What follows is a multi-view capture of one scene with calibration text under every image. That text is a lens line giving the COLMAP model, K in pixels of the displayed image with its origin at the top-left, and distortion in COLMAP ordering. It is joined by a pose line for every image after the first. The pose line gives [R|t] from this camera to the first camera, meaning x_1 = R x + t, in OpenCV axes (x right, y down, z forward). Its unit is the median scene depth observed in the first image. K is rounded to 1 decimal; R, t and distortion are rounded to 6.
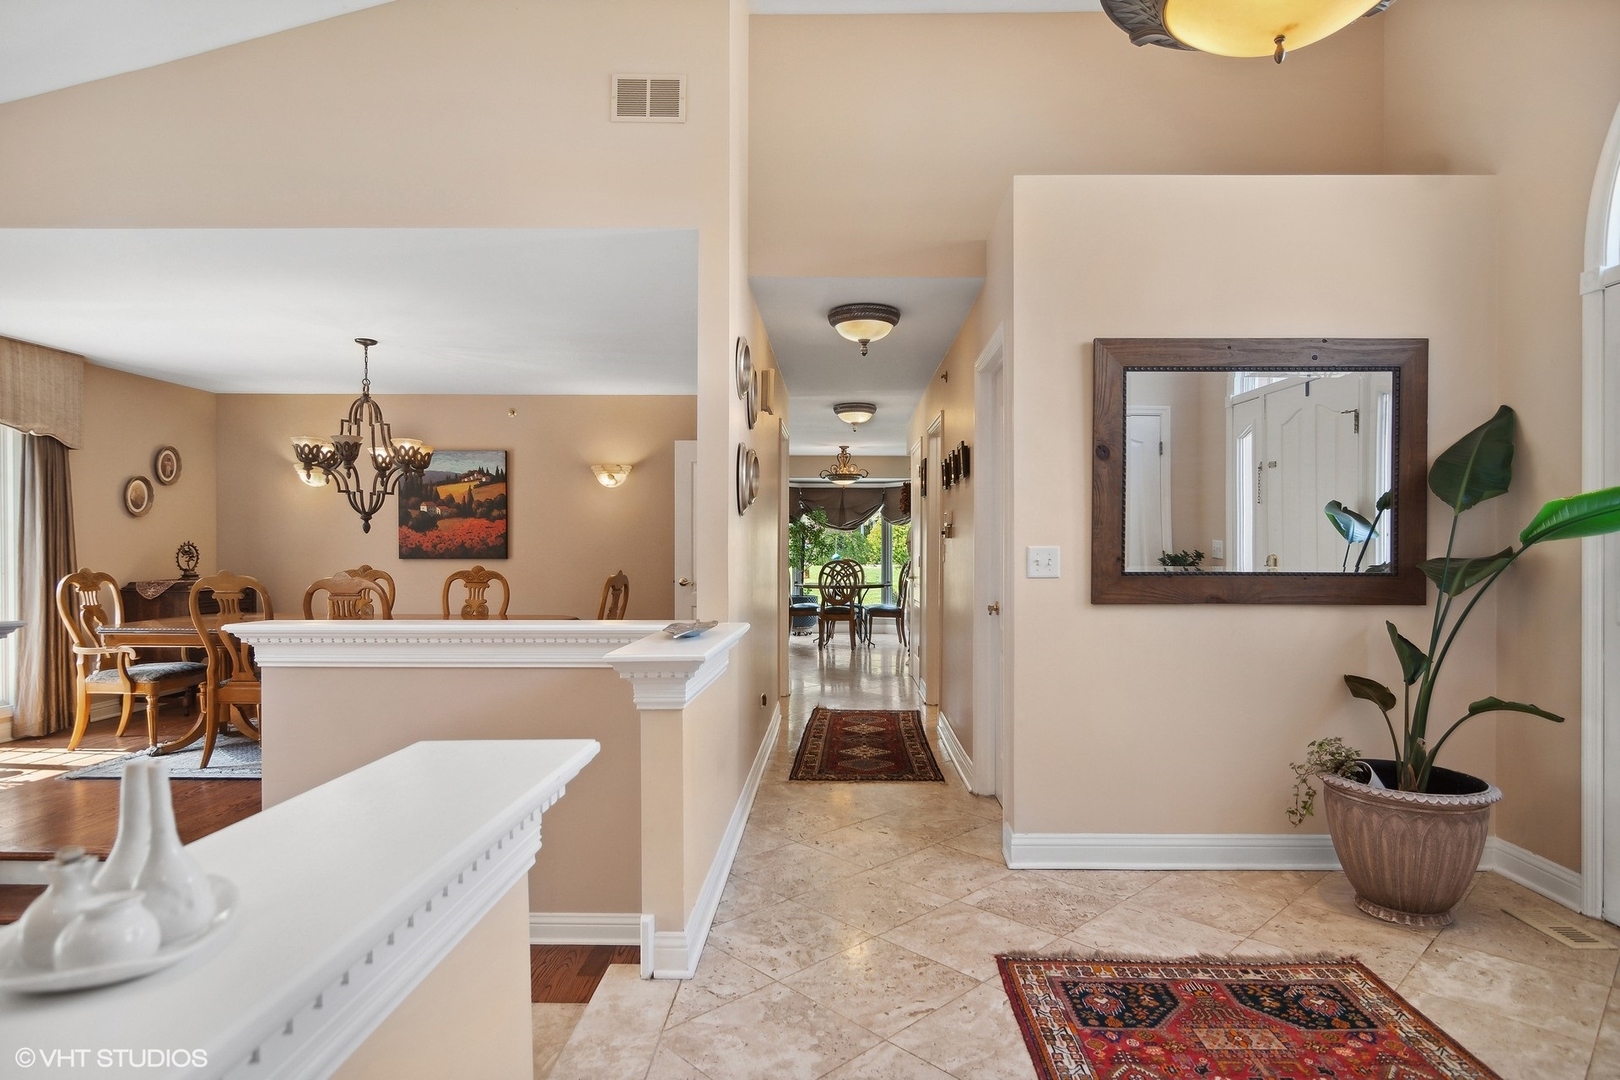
lens RADIAL K [[878.9, 0, 819.7], [0, 878.9, 545.5], [0, 0, 1]] dist [0.001985, 0.002036]
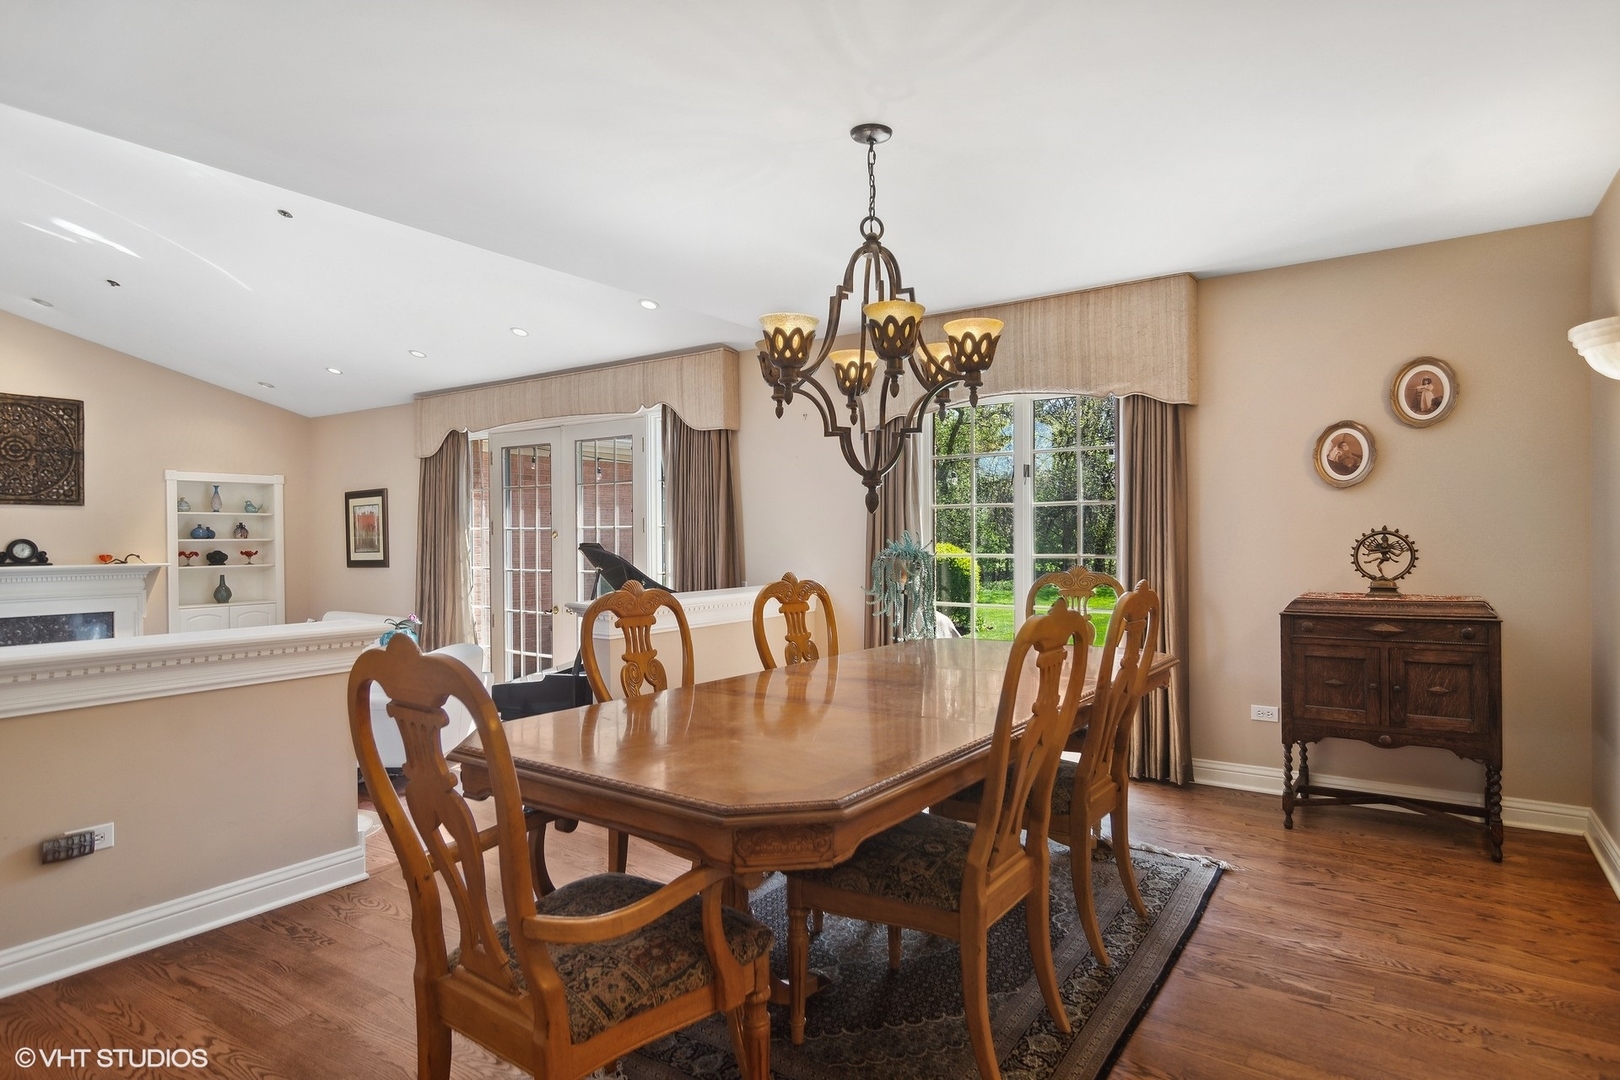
lens RADIAL K [[878.9, 0, 817.7], [0, 878.9, 539.5], [0, 0, 1]] dist [0.001985, 0.002036]
pose [[-0.549060, 0.002763, -0.835778, -0.074758], [0.004278, 0.999991, 0.000495, 0.001966], [0.835772, -0.003303, -0.549067, 1.245158]]
